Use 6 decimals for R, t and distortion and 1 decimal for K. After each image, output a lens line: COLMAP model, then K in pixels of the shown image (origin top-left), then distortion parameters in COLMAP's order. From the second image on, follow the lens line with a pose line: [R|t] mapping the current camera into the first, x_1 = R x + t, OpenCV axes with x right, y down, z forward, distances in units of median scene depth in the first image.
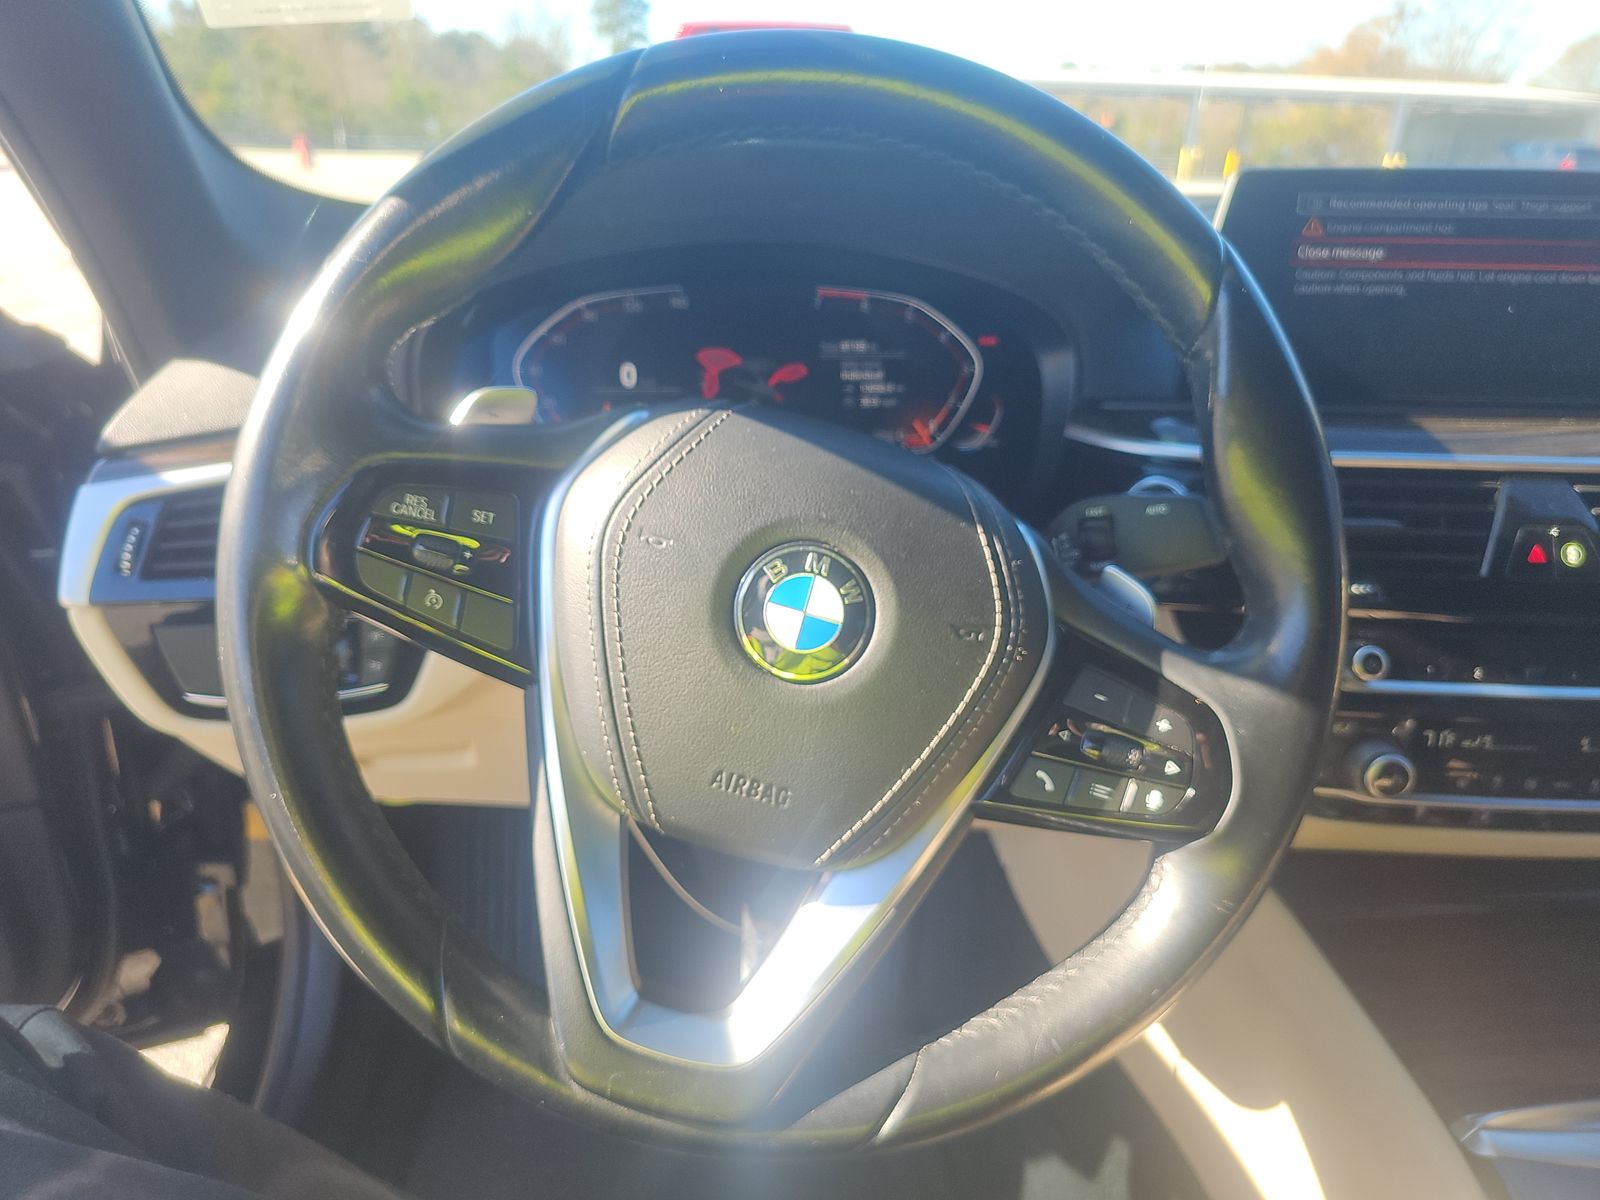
lens RADIAL K [[1076.4, 0, 800.0], [0, 1076.4, 600.0], [0, 0, 1]] dist [0.062473, -0.073178]
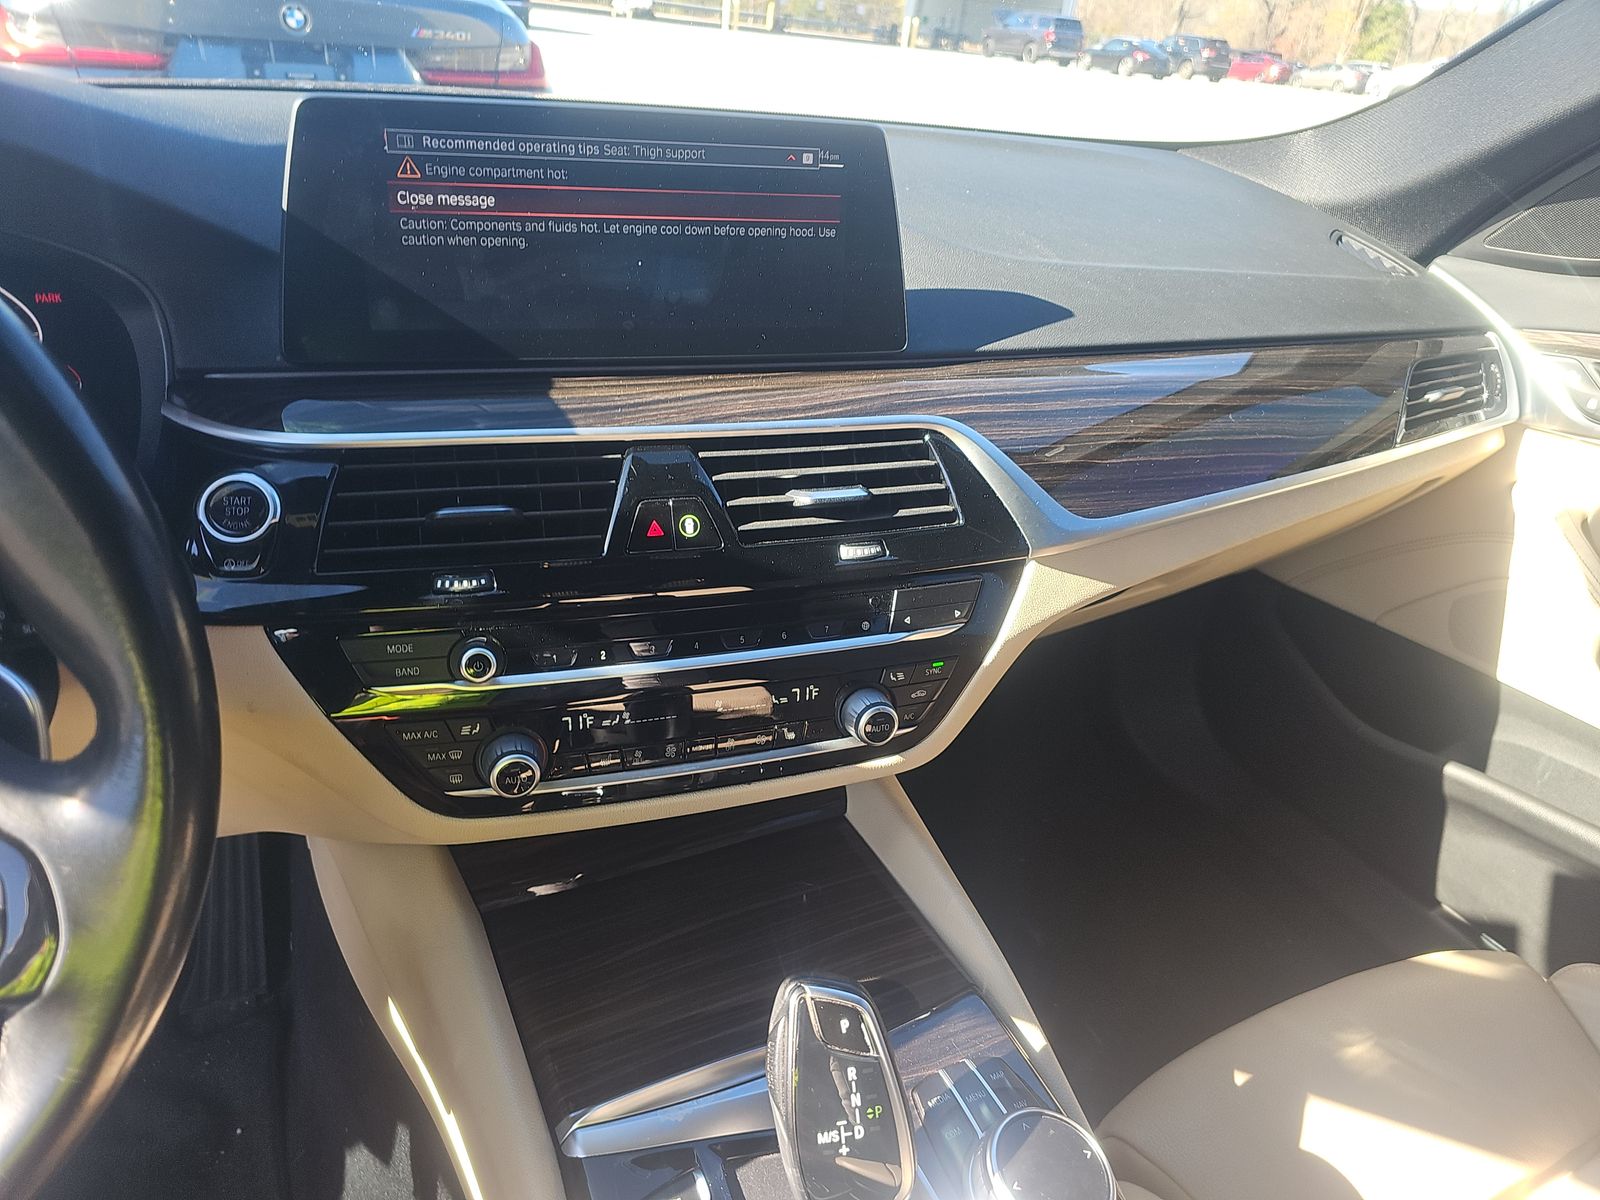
lens RADIAL K [[1076.4, 0, 800.0], [0, 1076.4, 600.0], [0, 0, 1]] dist [0.062473, -0.073178]
pose [[0.937923, -0.115010, 0.327219, 0.437090], [0.073027, 0.987757, 0.137855, -0.095660], [-0.339068, -0.105402, 0.934839, 0.033215]]
